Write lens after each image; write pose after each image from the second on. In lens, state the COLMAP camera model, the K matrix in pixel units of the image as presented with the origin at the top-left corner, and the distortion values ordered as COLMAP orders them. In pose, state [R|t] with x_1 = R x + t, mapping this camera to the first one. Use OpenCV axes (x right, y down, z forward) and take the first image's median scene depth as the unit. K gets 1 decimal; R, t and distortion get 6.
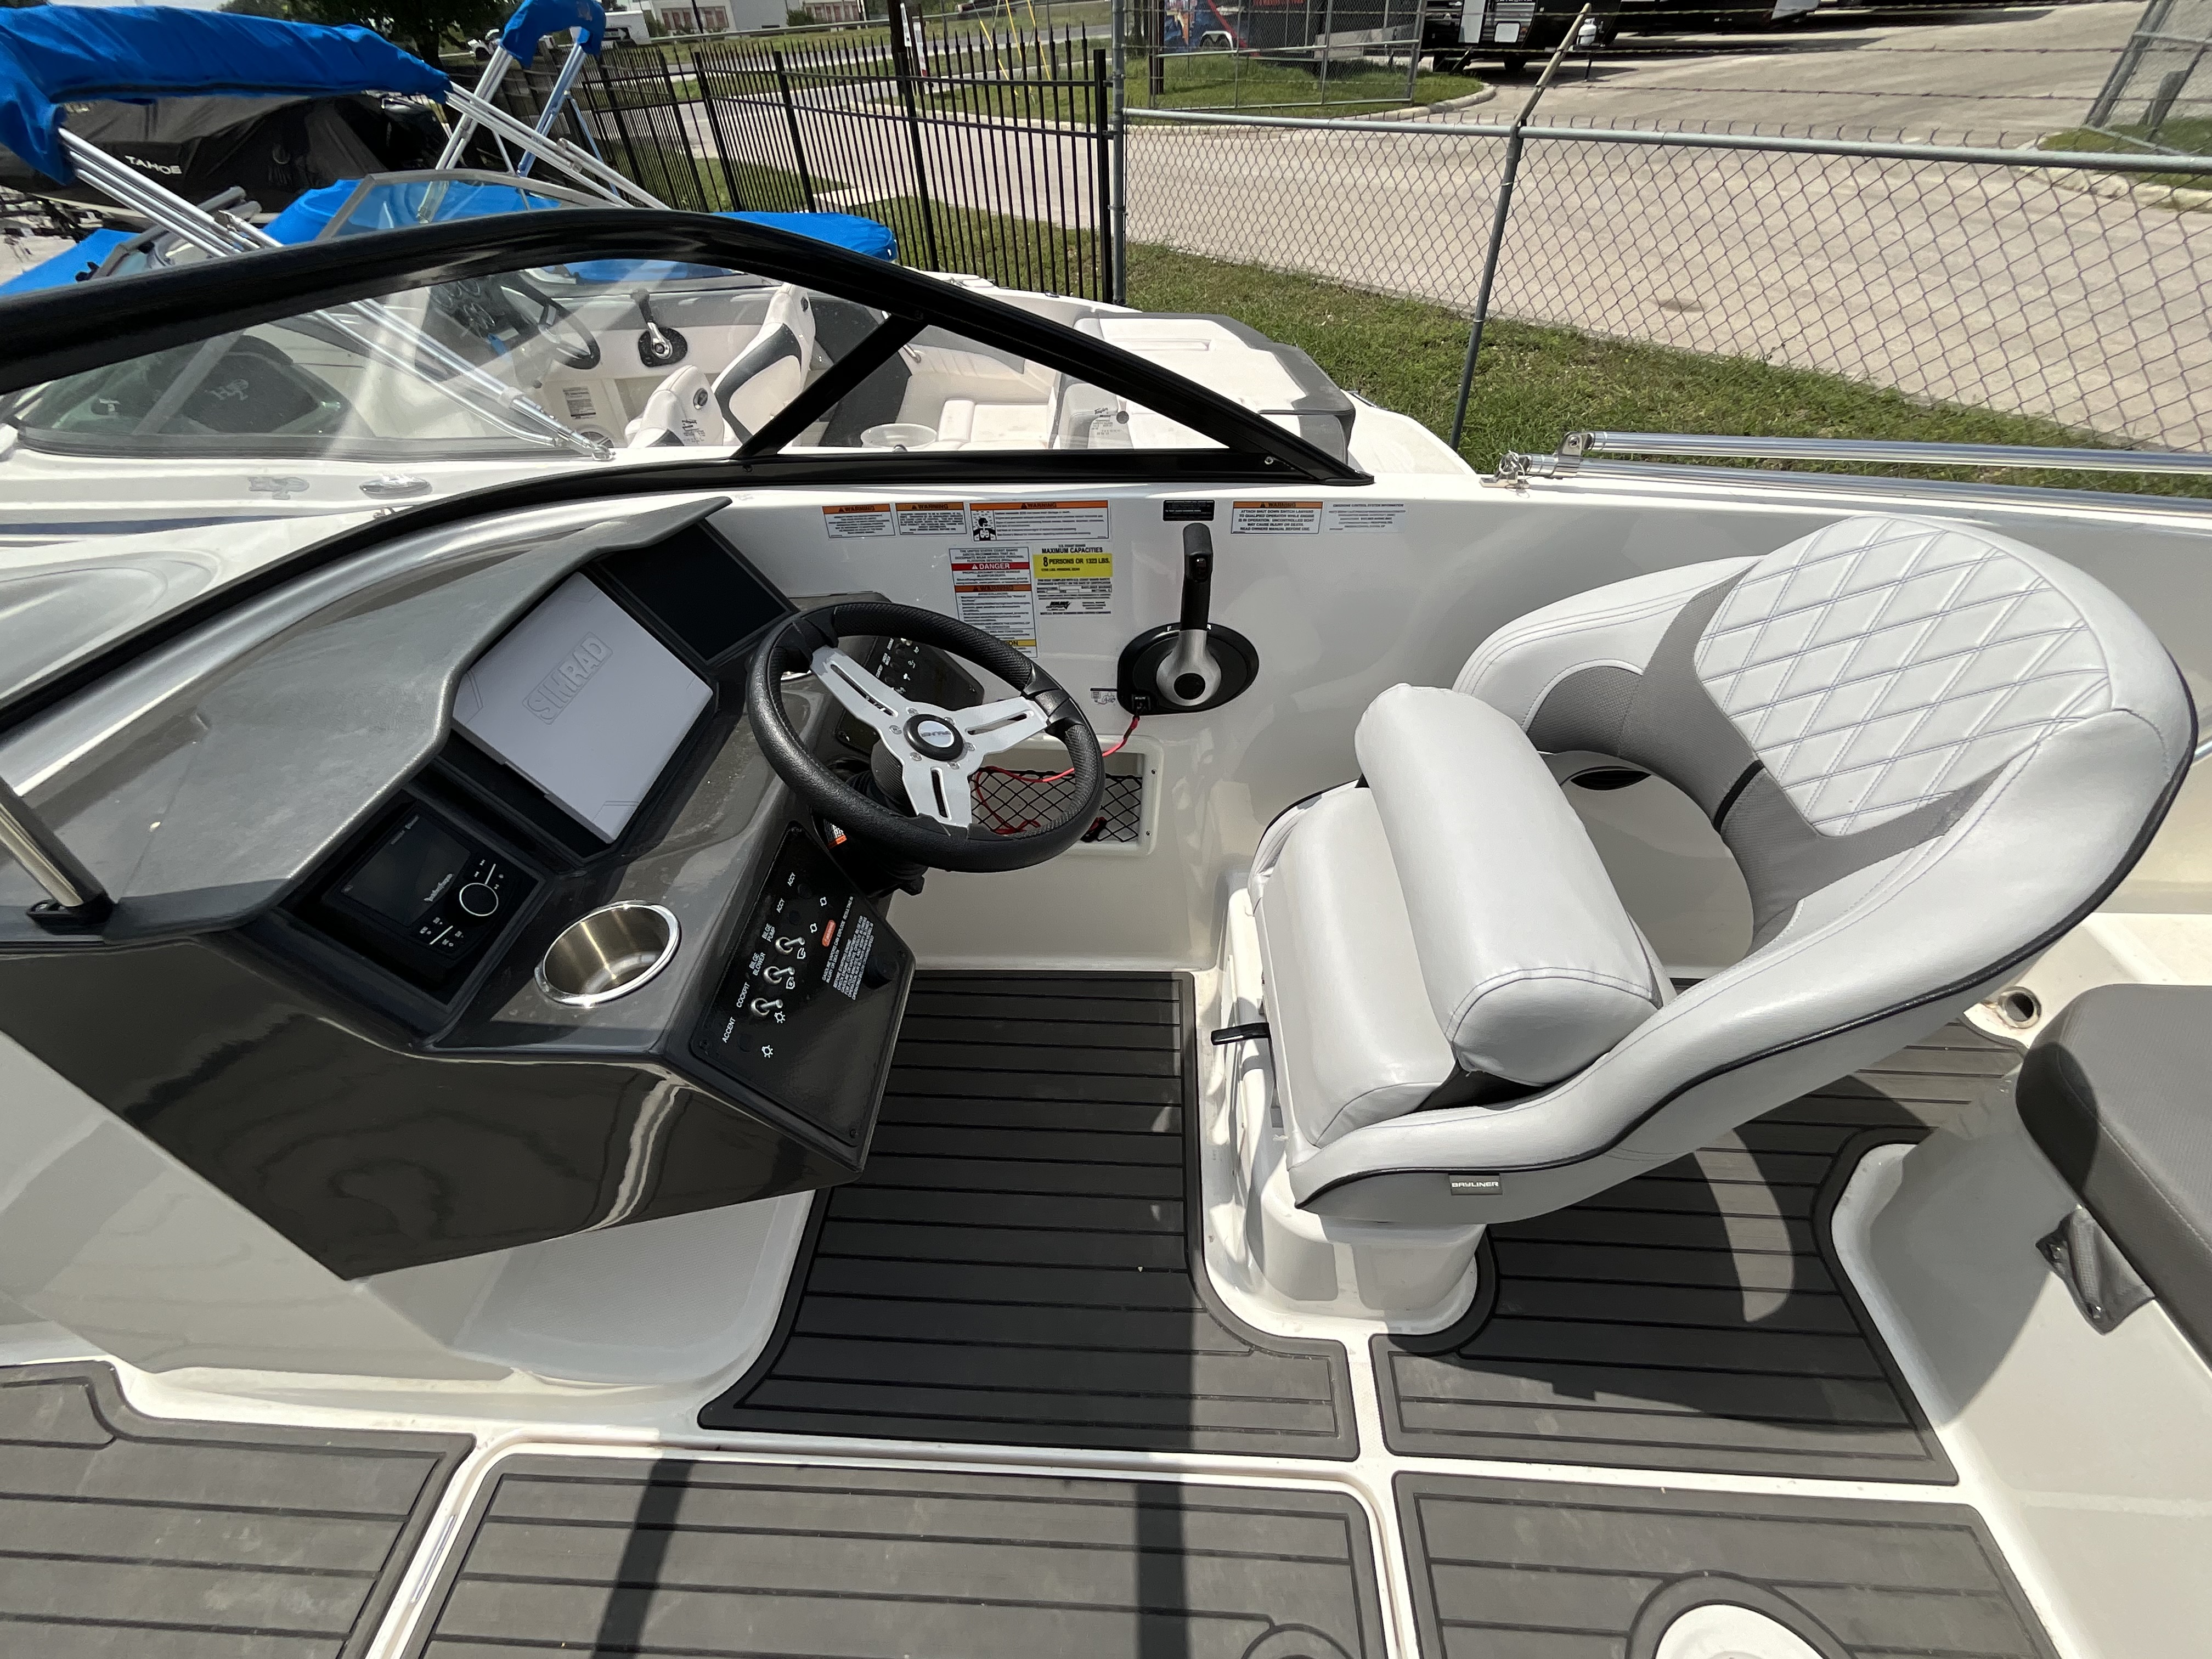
lens RADIAL K [[882.0, 0, 1106.0], [0, 882.0, 829.5], [0, 0, 1]] dist [0.001394, -0.002108]
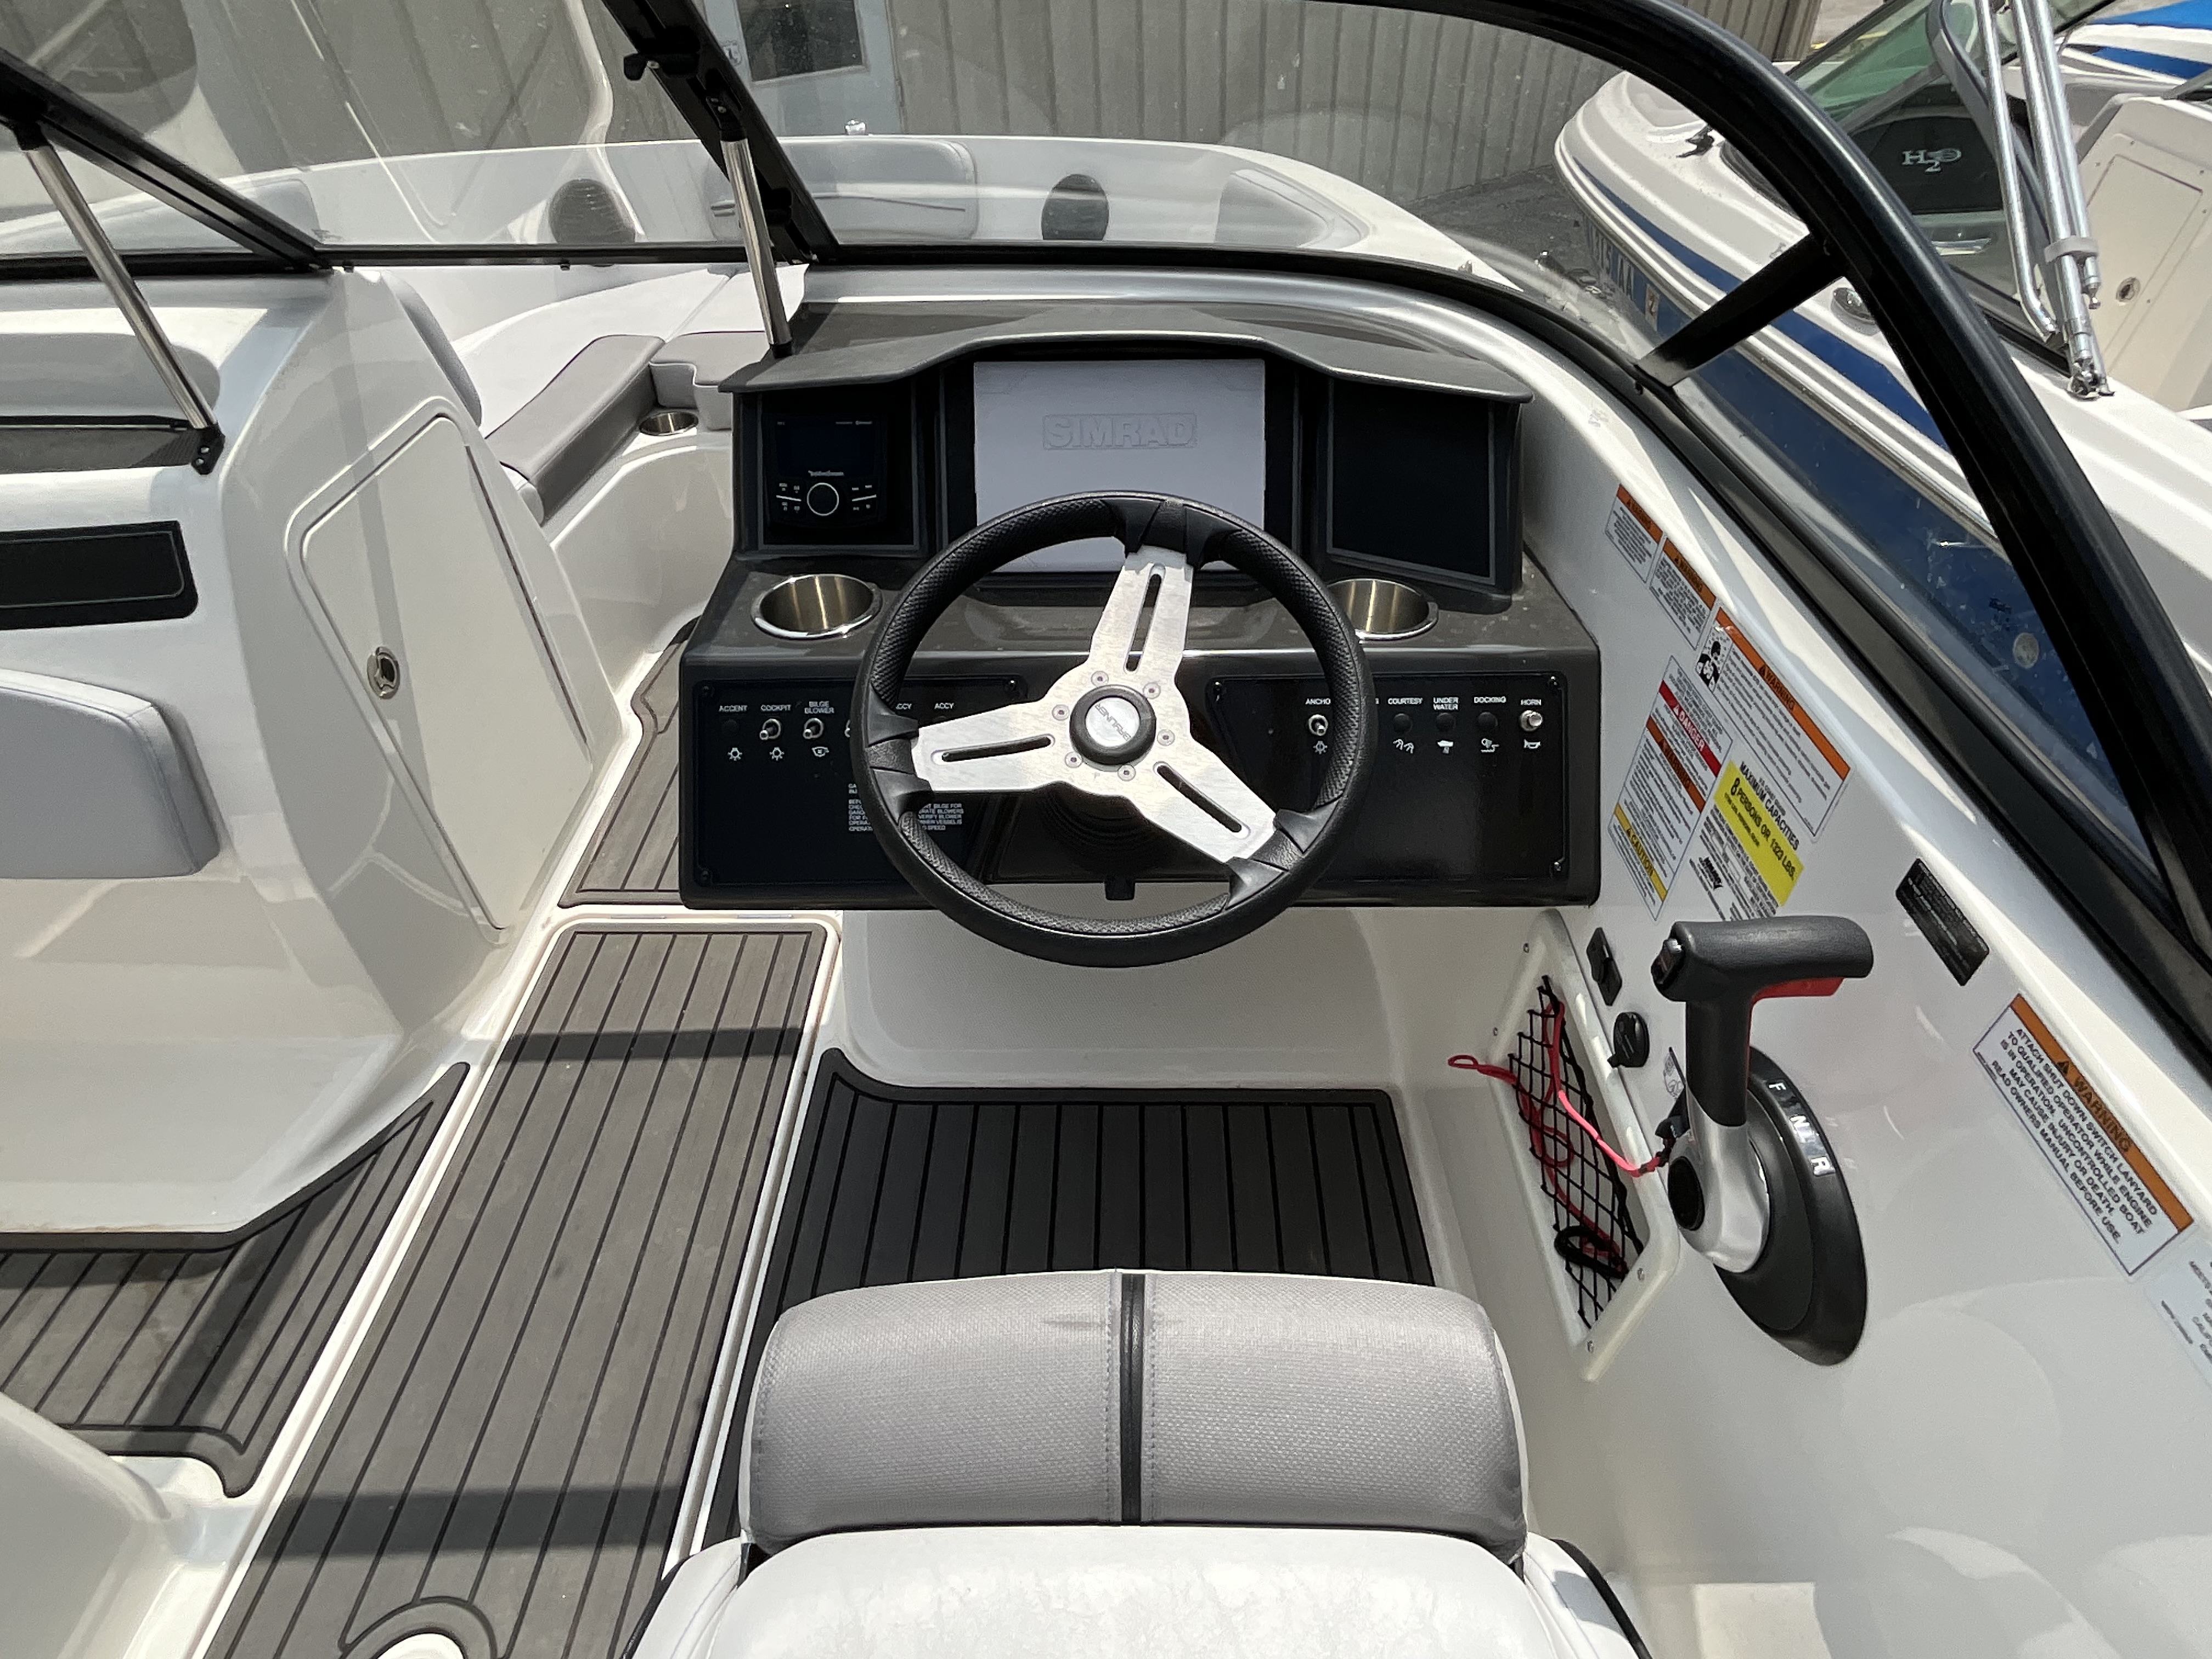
lens RADIAL K [[1189.6, 0, 1106.0], [0, 1189.6, 829.5], [0, 0, 1]] dist [0.000322, 0.001043]
pose [[0.038517, 0.668123, -0.743053, 0.388324], [-0.653868, 0.579158, 0.486861, -0.354384], [0.755628, 0.467106, 0.459171, 0.418316]]
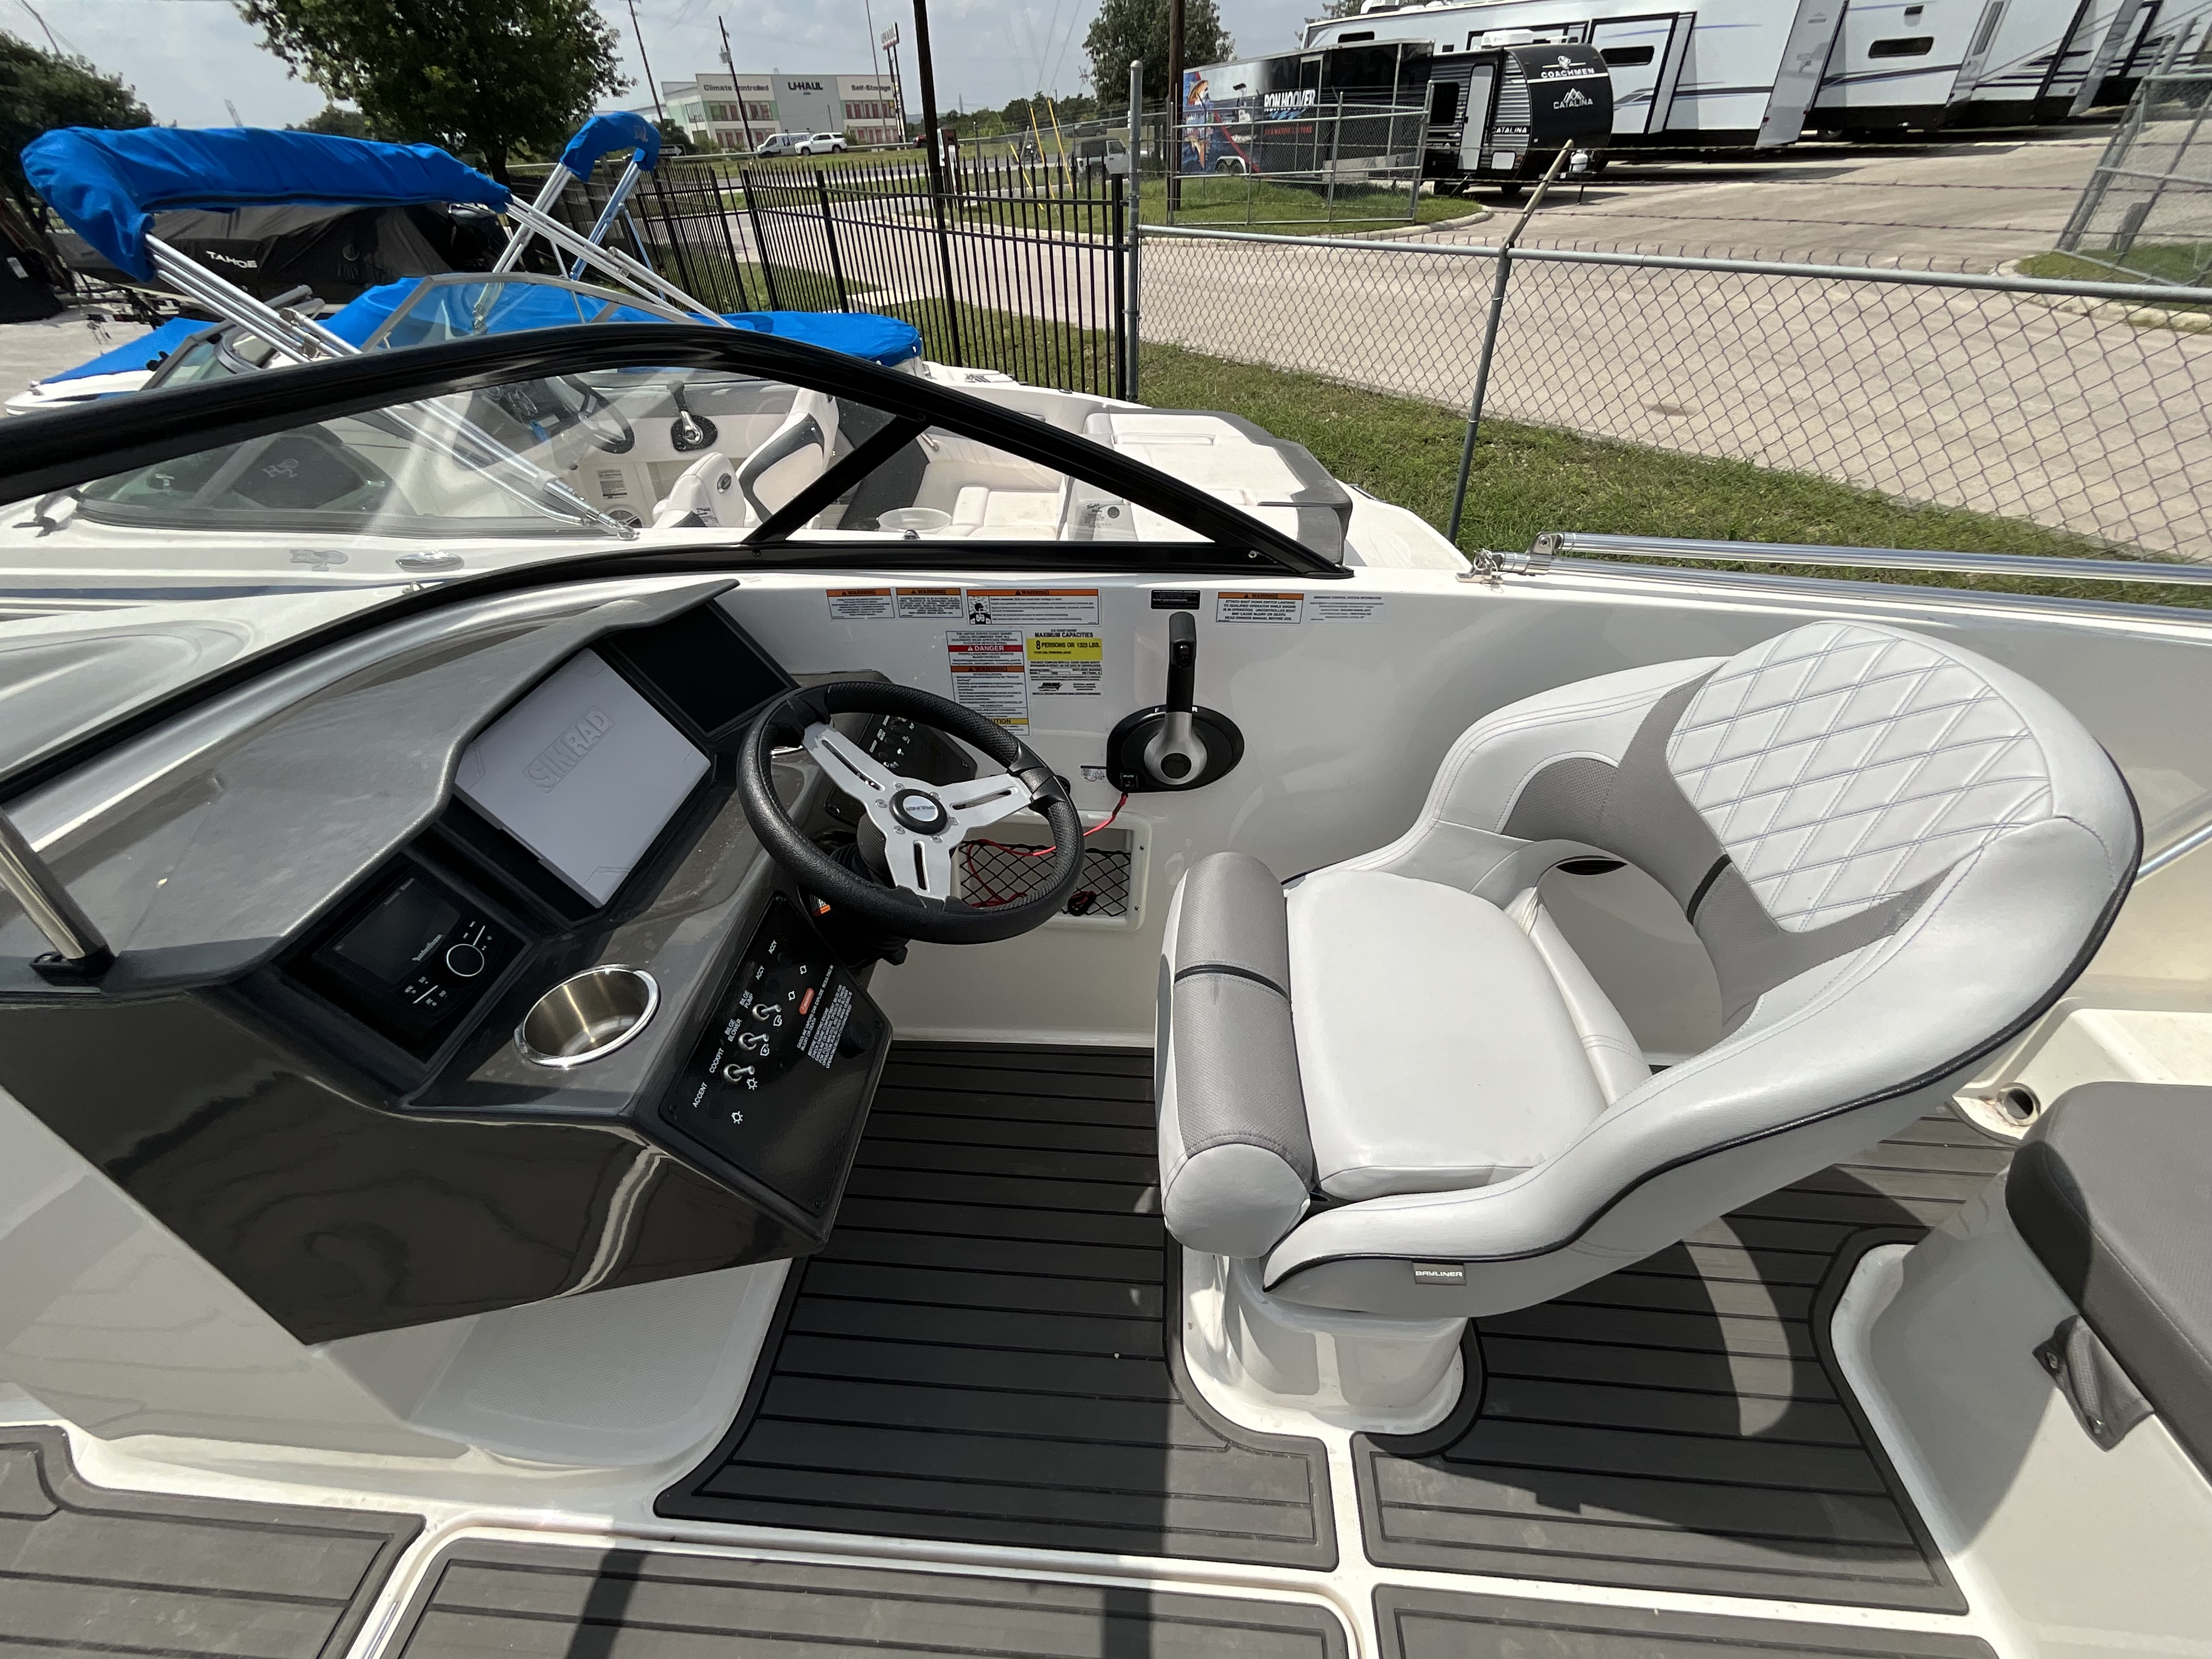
lens RADIAL K [[882.0, 0, 1106.0], [0, 882.0, 829.5], [0, 0, 1]] dist [0.001394, -0.002108]
pose [[0.999743, 0.020367, -0.009918, 0.024428], [-0.021109, 0.996444, -0.081568, -0.002653], [0.008222, 0.081756, 0.996618, -0.018777]]
